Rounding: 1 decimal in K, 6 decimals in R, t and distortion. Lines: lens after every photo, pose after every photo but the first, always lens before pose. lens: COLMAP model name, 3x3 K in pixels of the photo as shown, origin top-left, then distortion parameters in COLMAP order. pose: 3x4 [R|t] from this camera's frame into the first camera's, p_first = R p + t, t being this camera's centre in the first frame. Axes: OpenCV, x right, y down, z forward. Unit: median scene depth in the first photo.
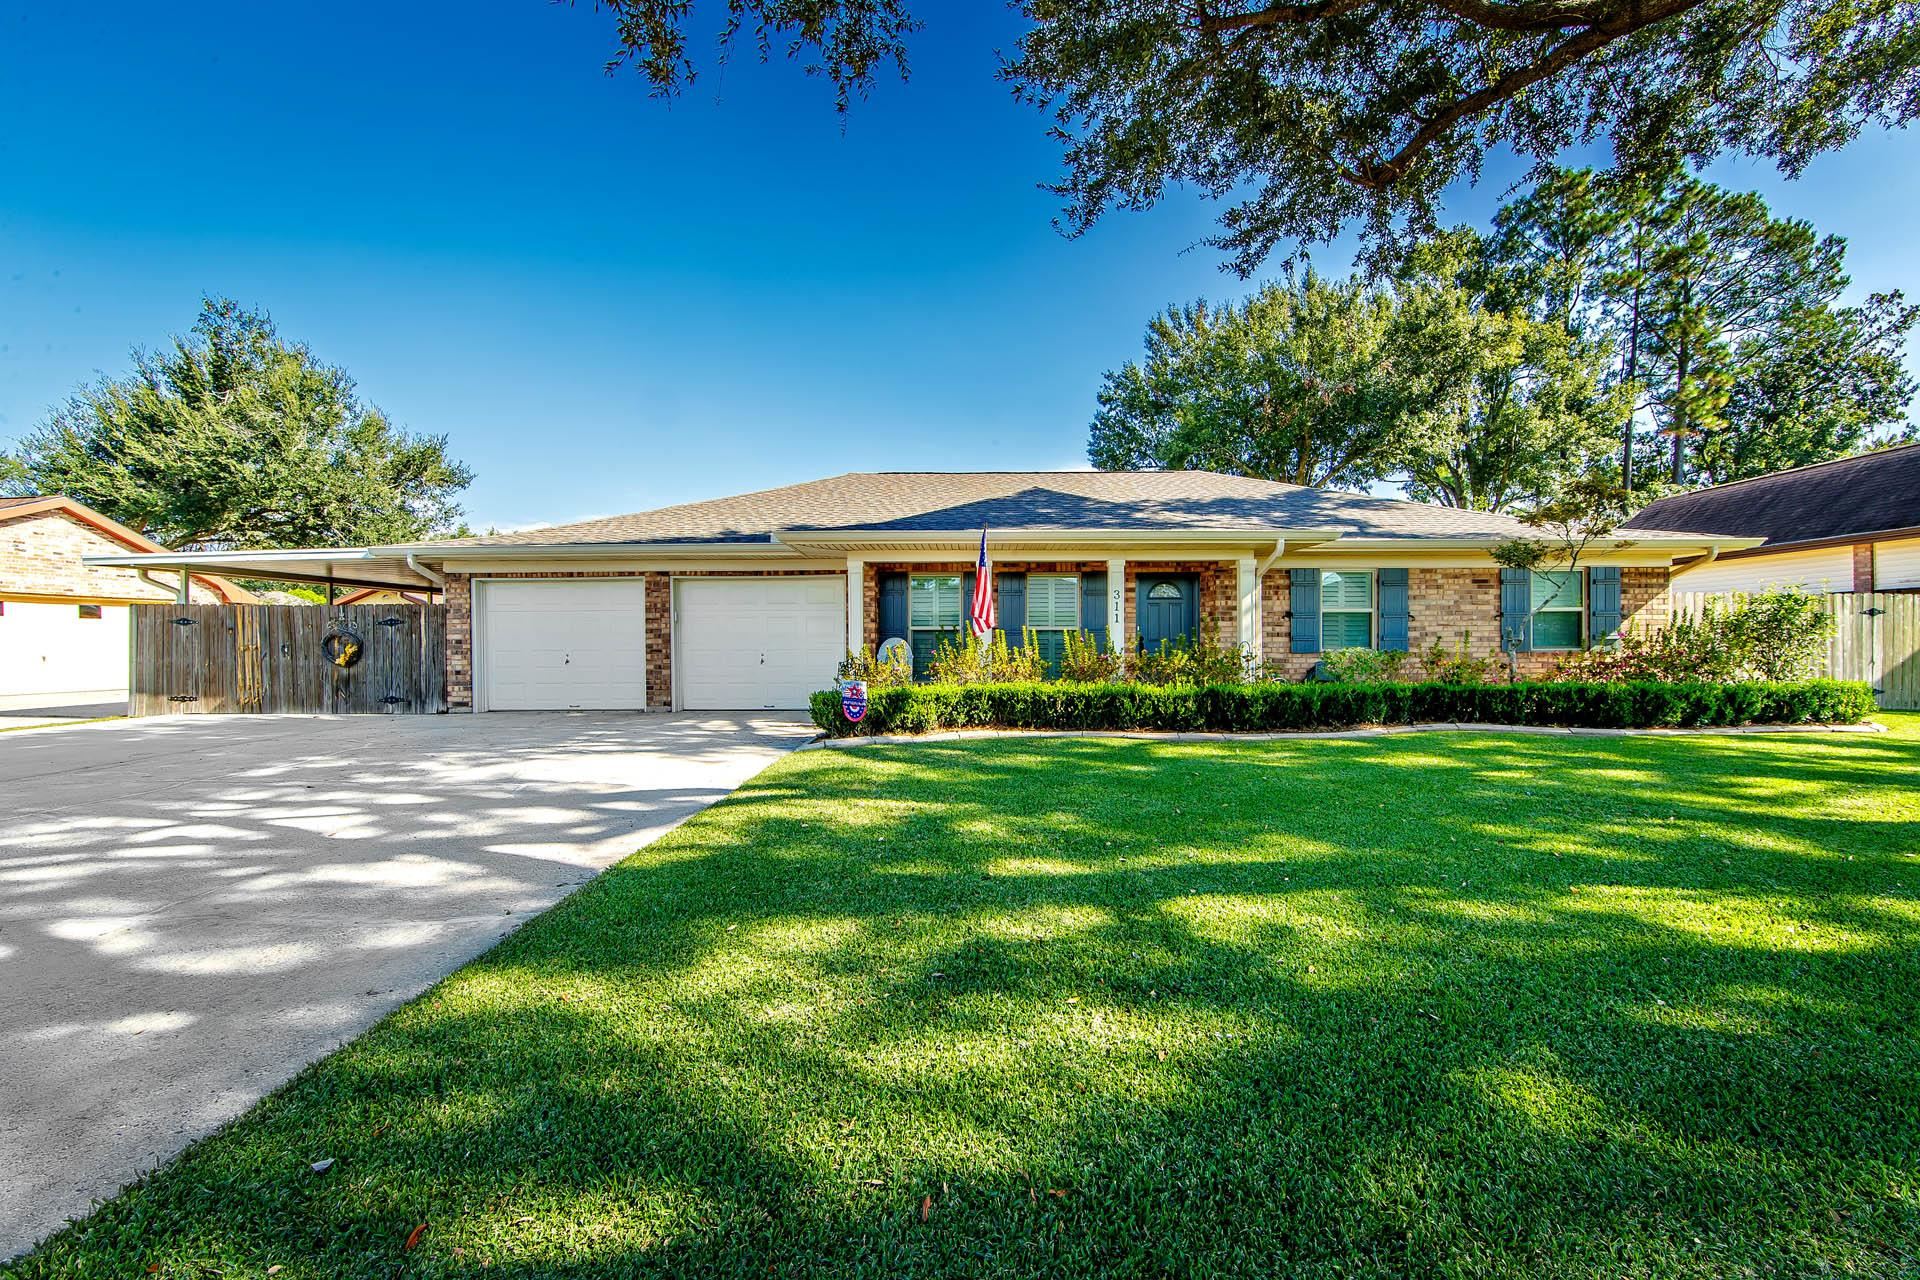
lens RADIAL K [[757.1, 0, 922.2], [0, 757.1, 643.6], [0, 0, 1]] dist [0.009125, 0.000193]
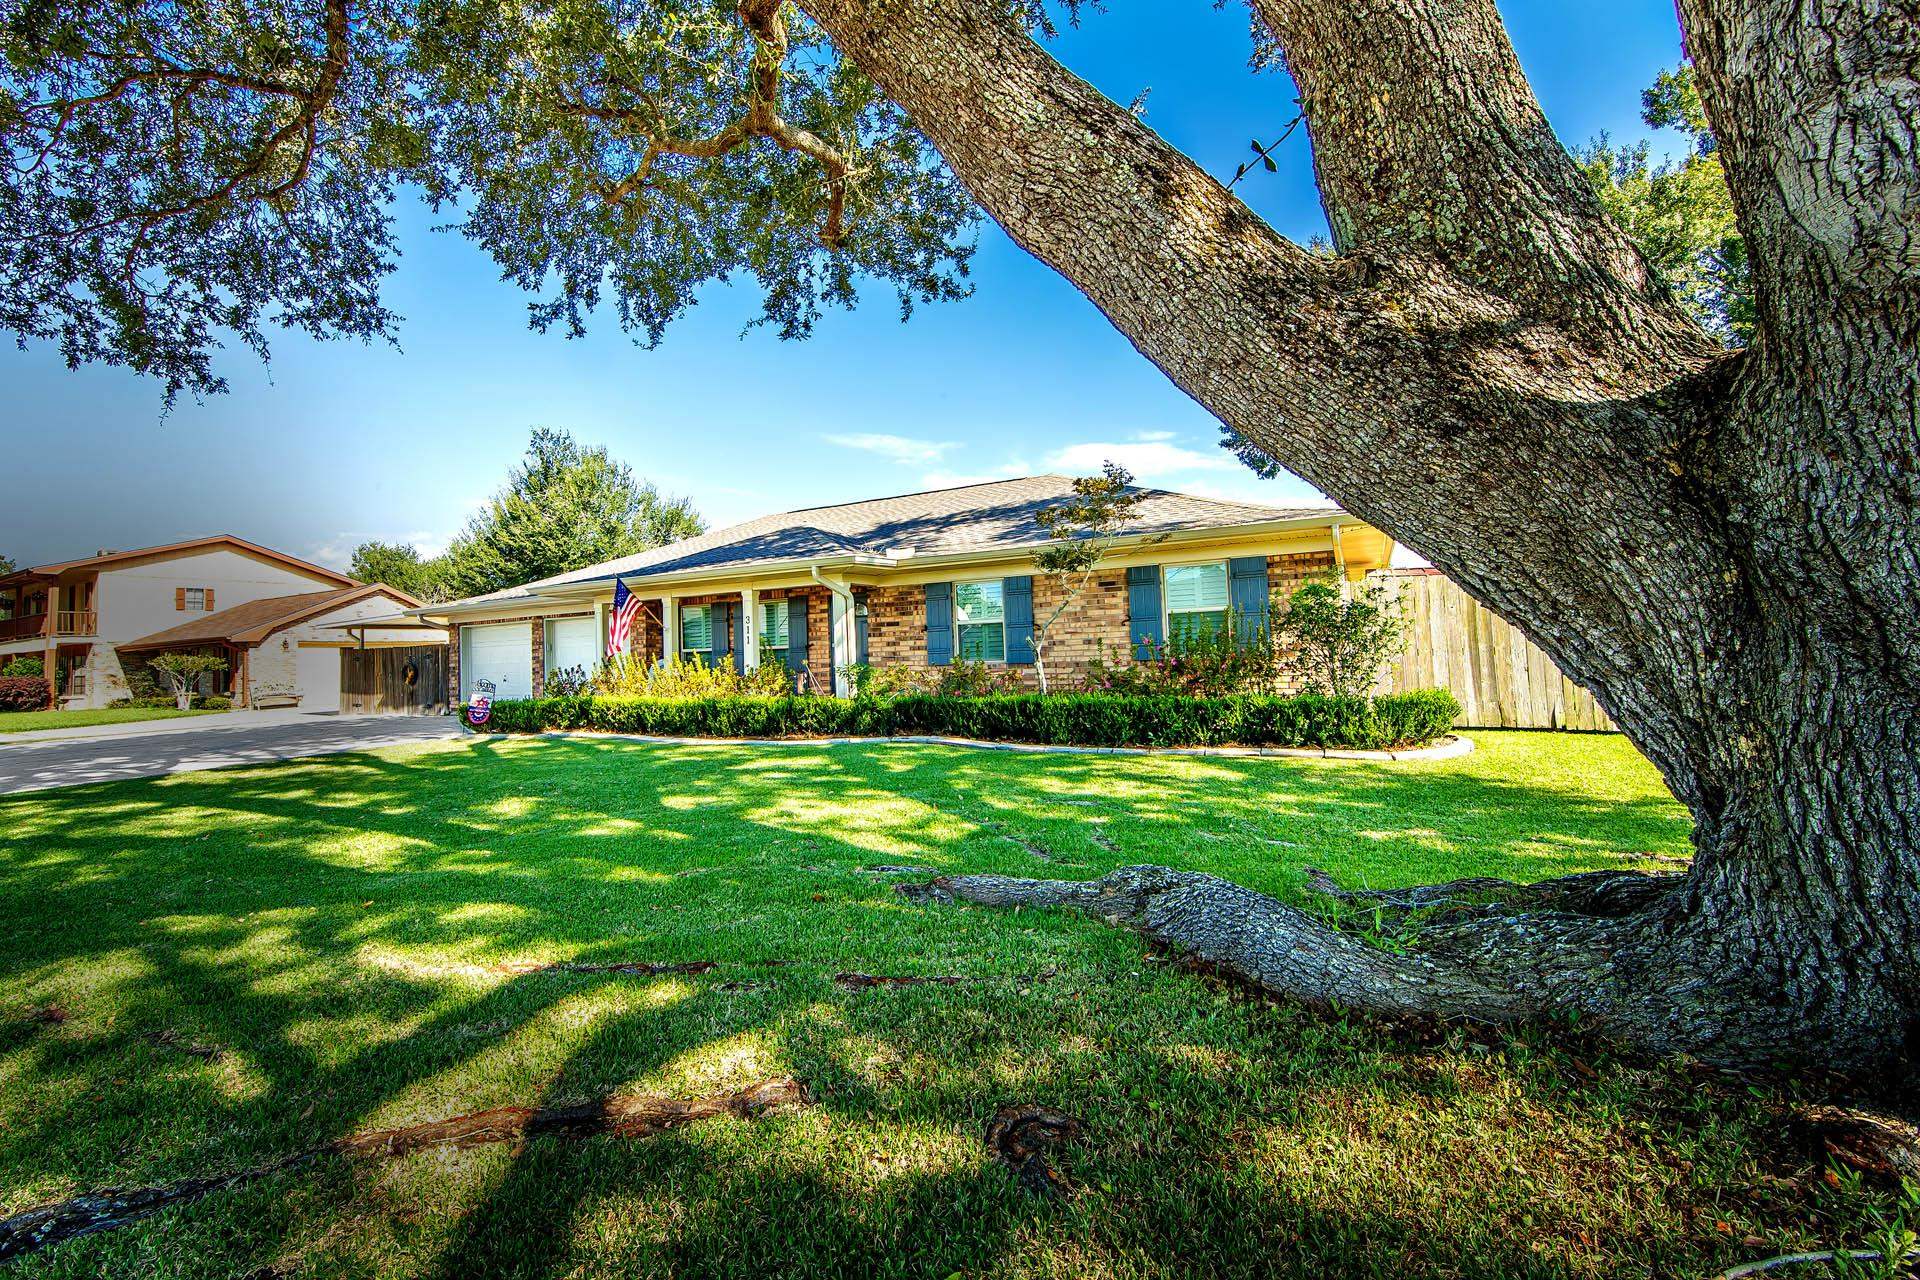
lens RADIAL K [[757.1, 0, 922.2], [0, 757.1, 643.6], [0, 0, 1]] dist [0.009125, 0.000193]
pose [[0.886902, -0.033168, -0.460766, 0.926161], [0.035784, 0.999355, -0.003060, -0.014396], [0.460570, -0.013774, 0.887516, 0.083077]]
